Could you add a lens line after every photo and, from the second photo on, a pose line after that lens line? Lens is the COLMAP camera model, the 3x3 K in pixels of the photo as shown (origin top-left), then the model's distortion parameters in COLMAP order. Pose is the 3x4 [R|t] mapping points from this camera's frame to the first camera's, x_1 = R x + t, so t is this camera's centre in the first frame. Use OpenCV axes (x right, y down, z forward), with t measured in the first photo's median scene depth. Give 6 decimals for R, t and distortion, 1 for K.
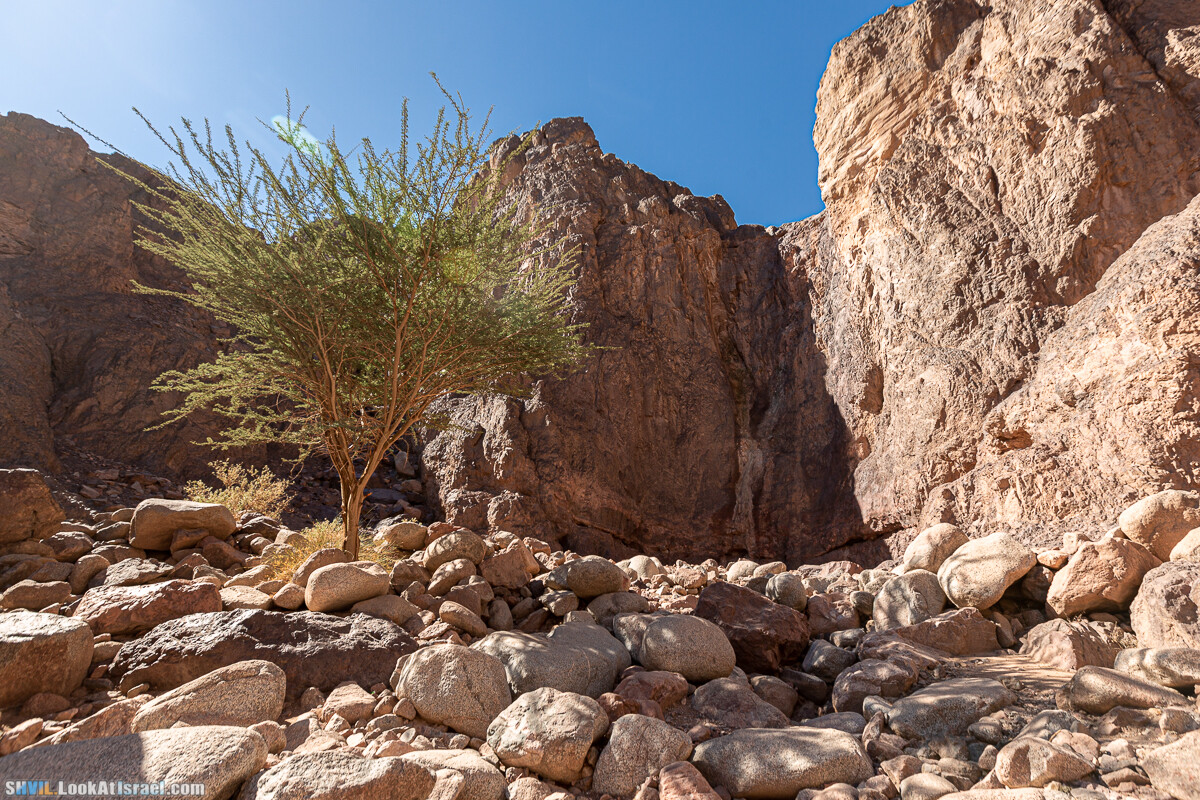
lens RADIAL K [[549.6, 0, 602.0], [0, 549.6, 407.1], [0, 0, 1]] dist [-0.000776, -0.000381]
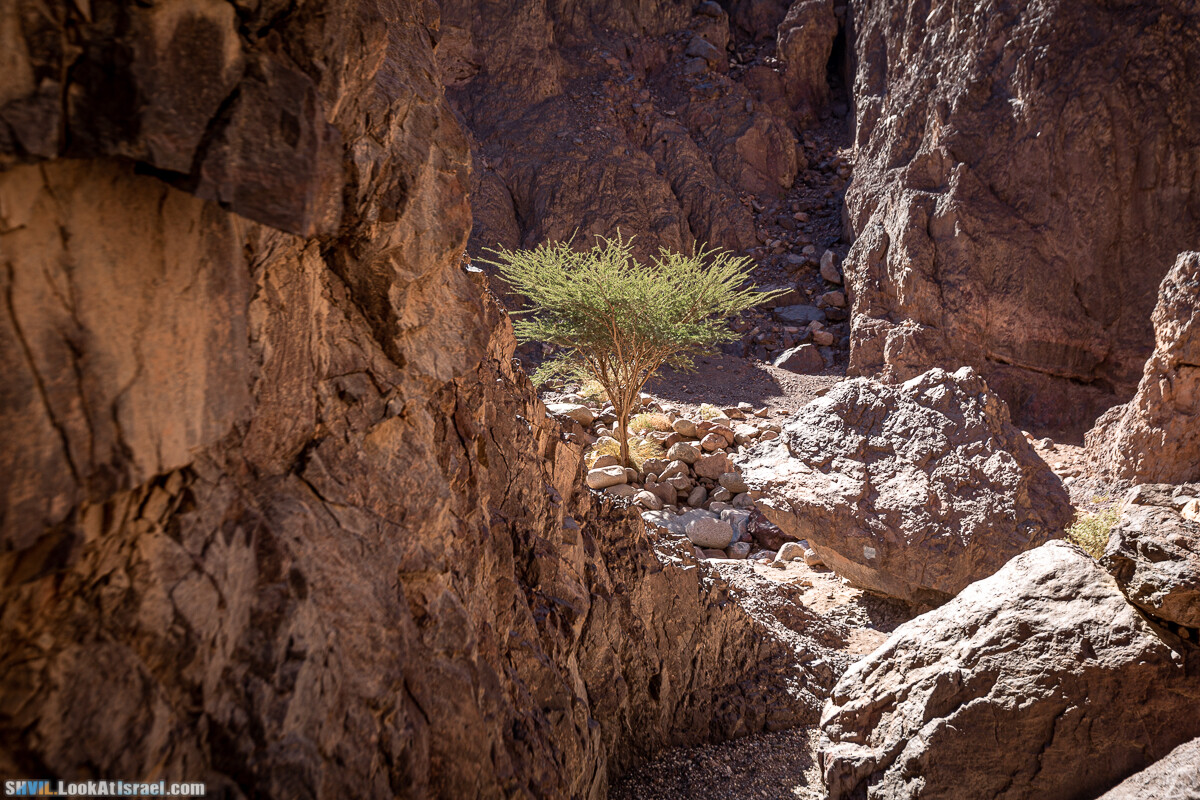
lens RADIAL K [[1204.3, 0, 600.0], [0, 1204.3, 400.0], [0, 0, 1]] dist [0.000677, -0.002104]
pose [[0.703047, 0.078483, -0.706799, 0.771805], [0.209996, 0.926659, 0.311777, -0.390070], [0.679431, -0.367619, 0.635004, -0.505260]]
